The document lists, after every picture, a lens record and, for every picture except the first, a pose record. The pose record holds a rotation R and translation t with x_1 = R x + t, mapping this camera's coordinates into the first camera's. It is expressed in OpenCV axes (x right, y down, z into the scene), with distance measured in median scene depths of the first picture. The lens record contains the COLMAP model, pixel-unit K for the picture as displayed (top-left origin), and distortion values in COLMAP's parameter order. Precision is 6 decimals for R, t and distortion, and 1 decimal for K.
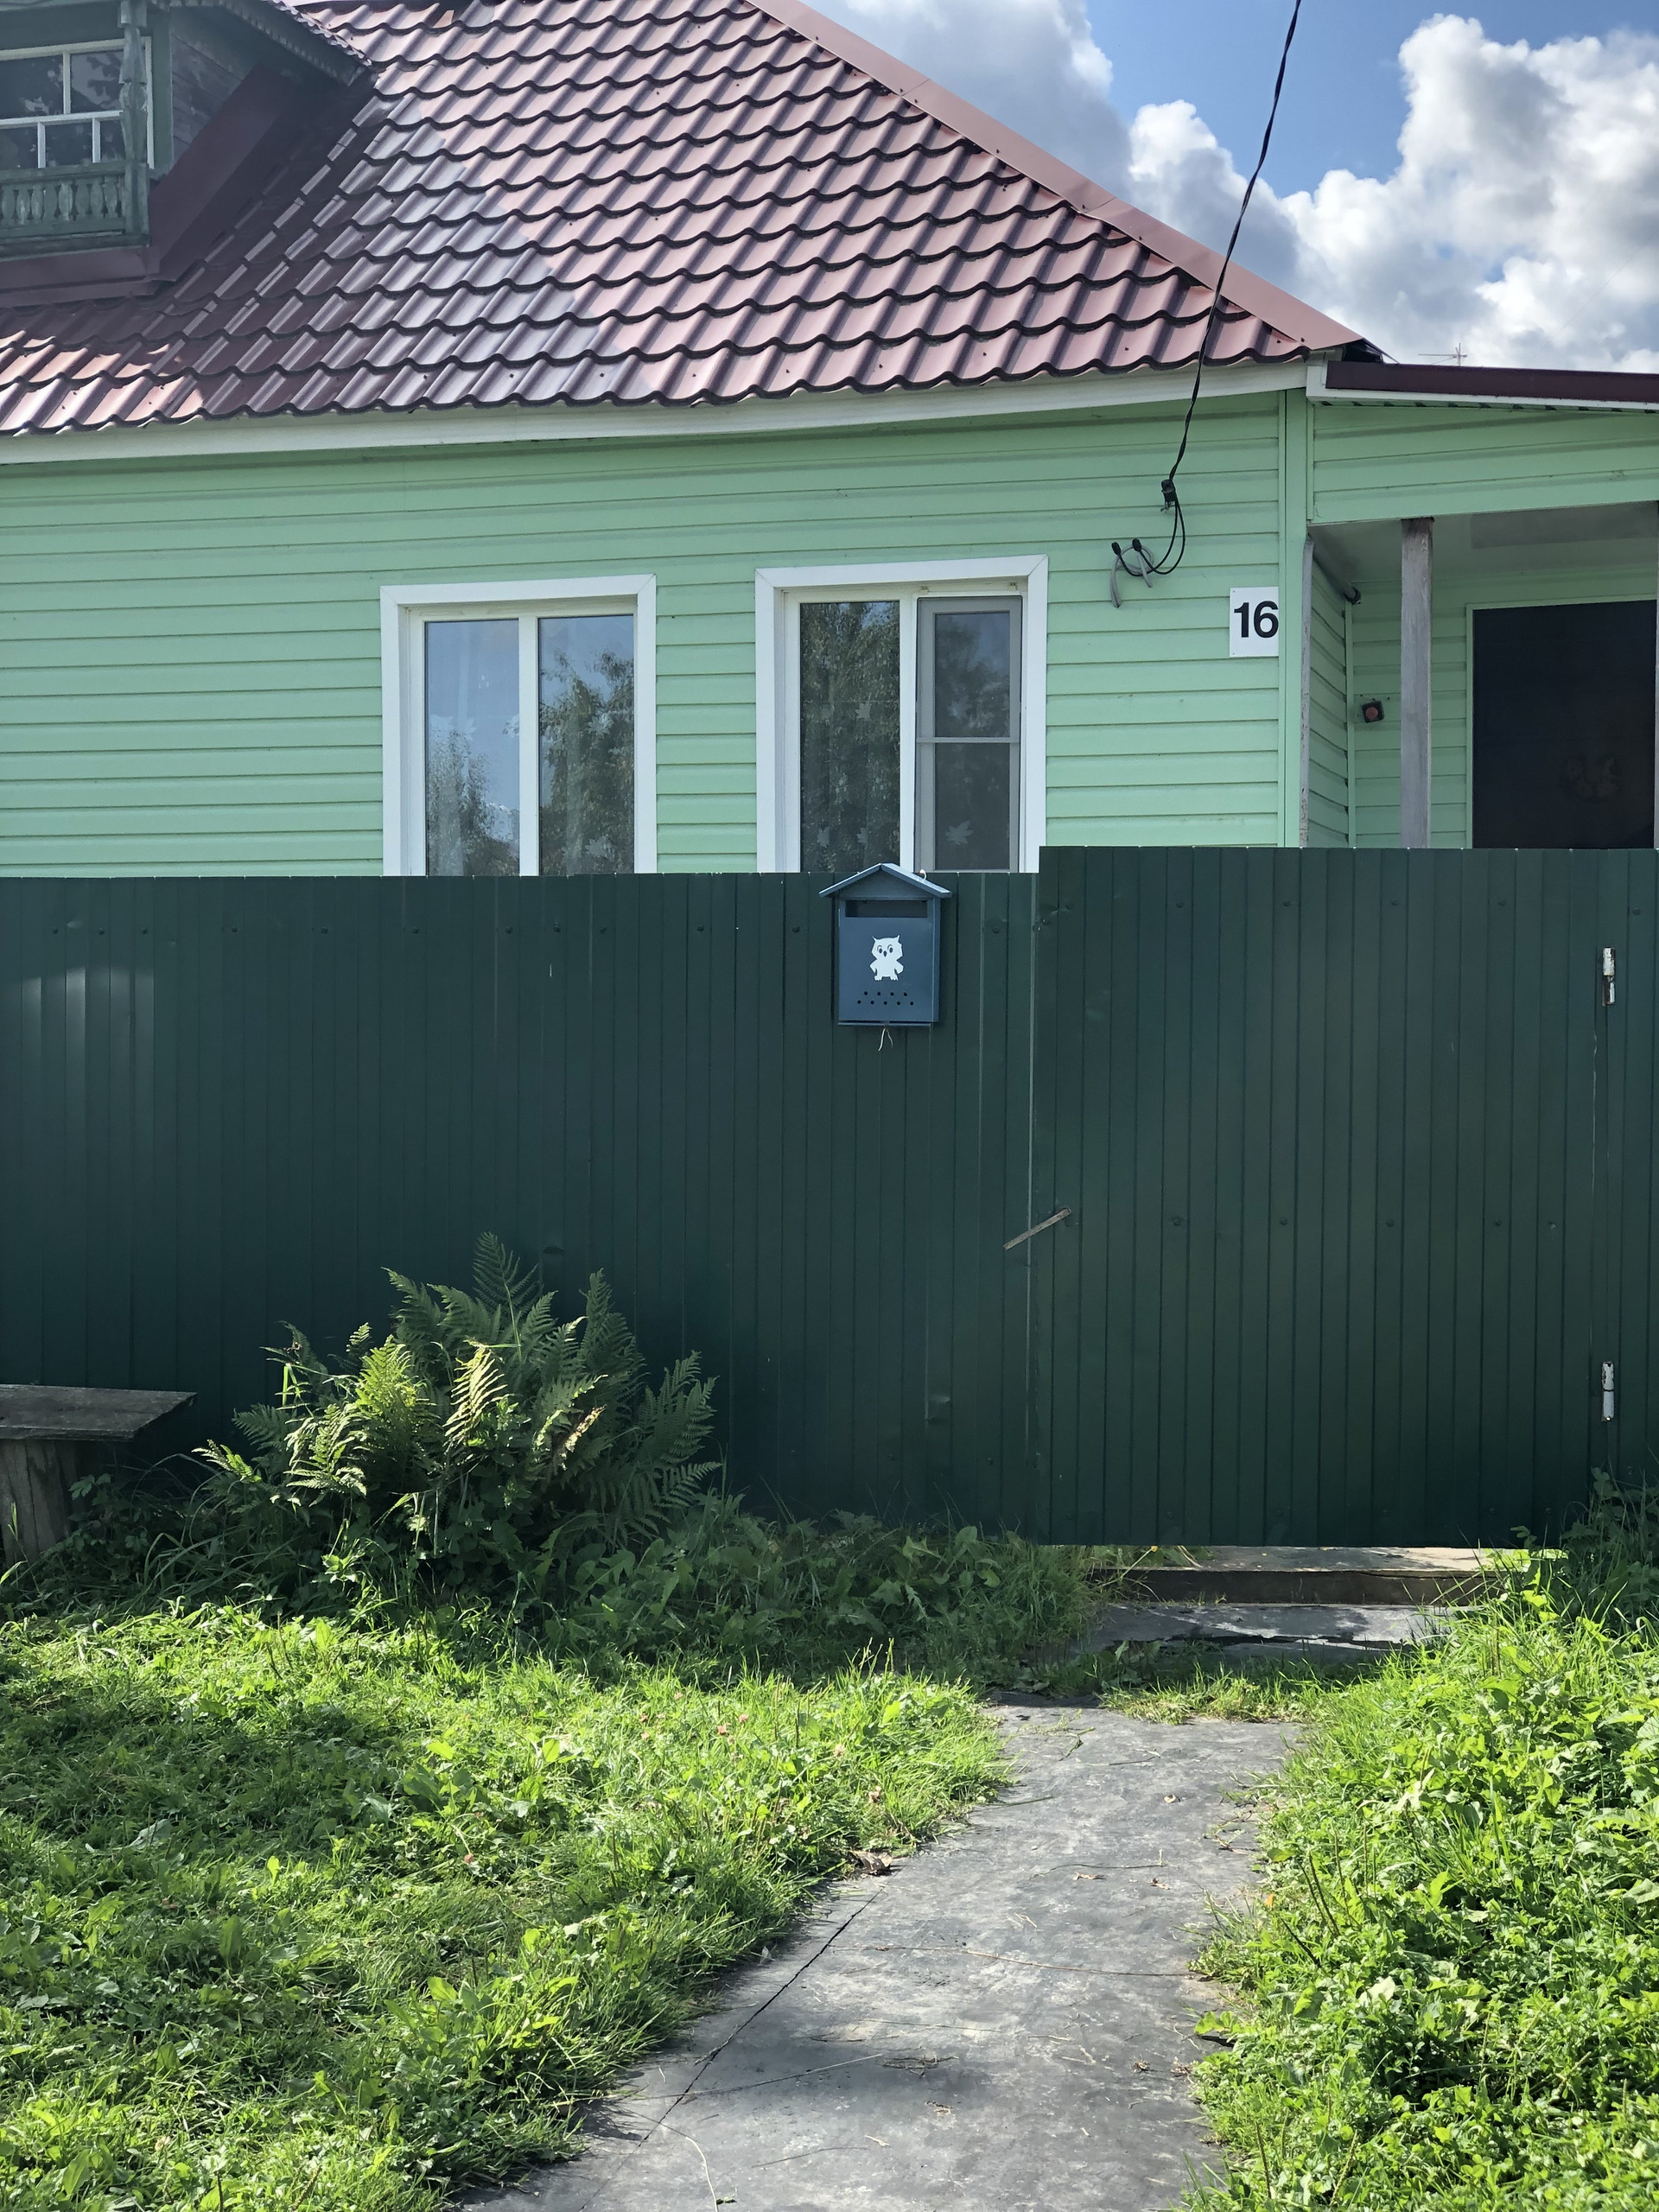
lens RADIAL K [[3572.3, 0, 820.4], [0, 3572.3, 1103.0], [0, 0, 1]] dist [0.068659, 0.000000]
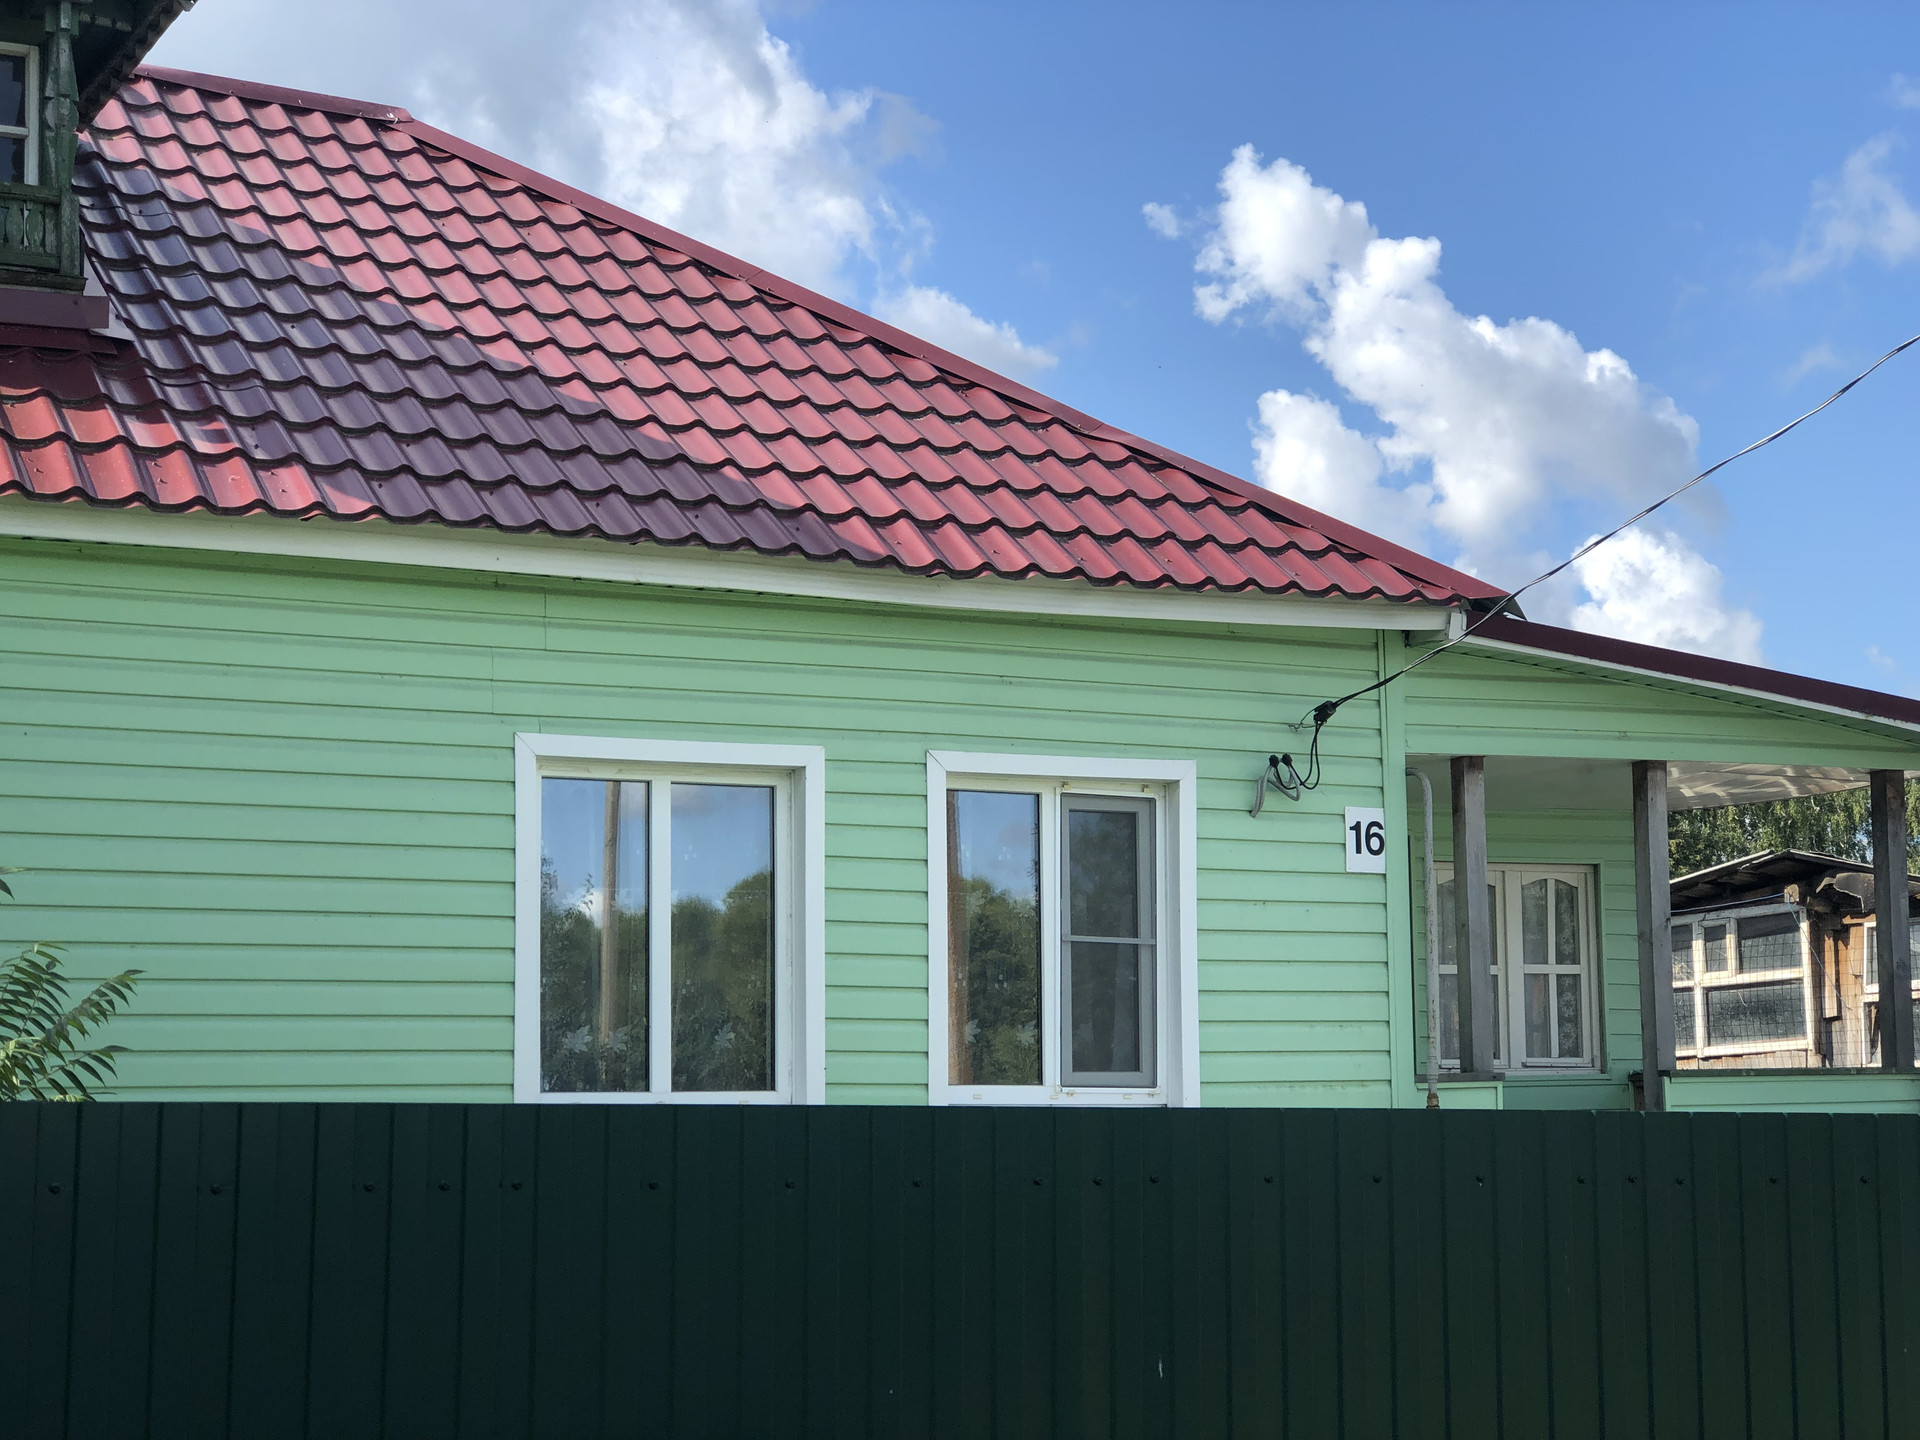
lens RADIAL K [[3100.7, 0, 943.1], [0, 3100.7, 719.3], [0, 0, 1]] dist [0.068659, 0.000000]
pose [[0.728972, 0.081016, 0.679733, -0.595486], [0.021269, 0.989812, -0.140783, -0.042562], [-0.684213, 0.117084, 0.719822, 0.416145]]
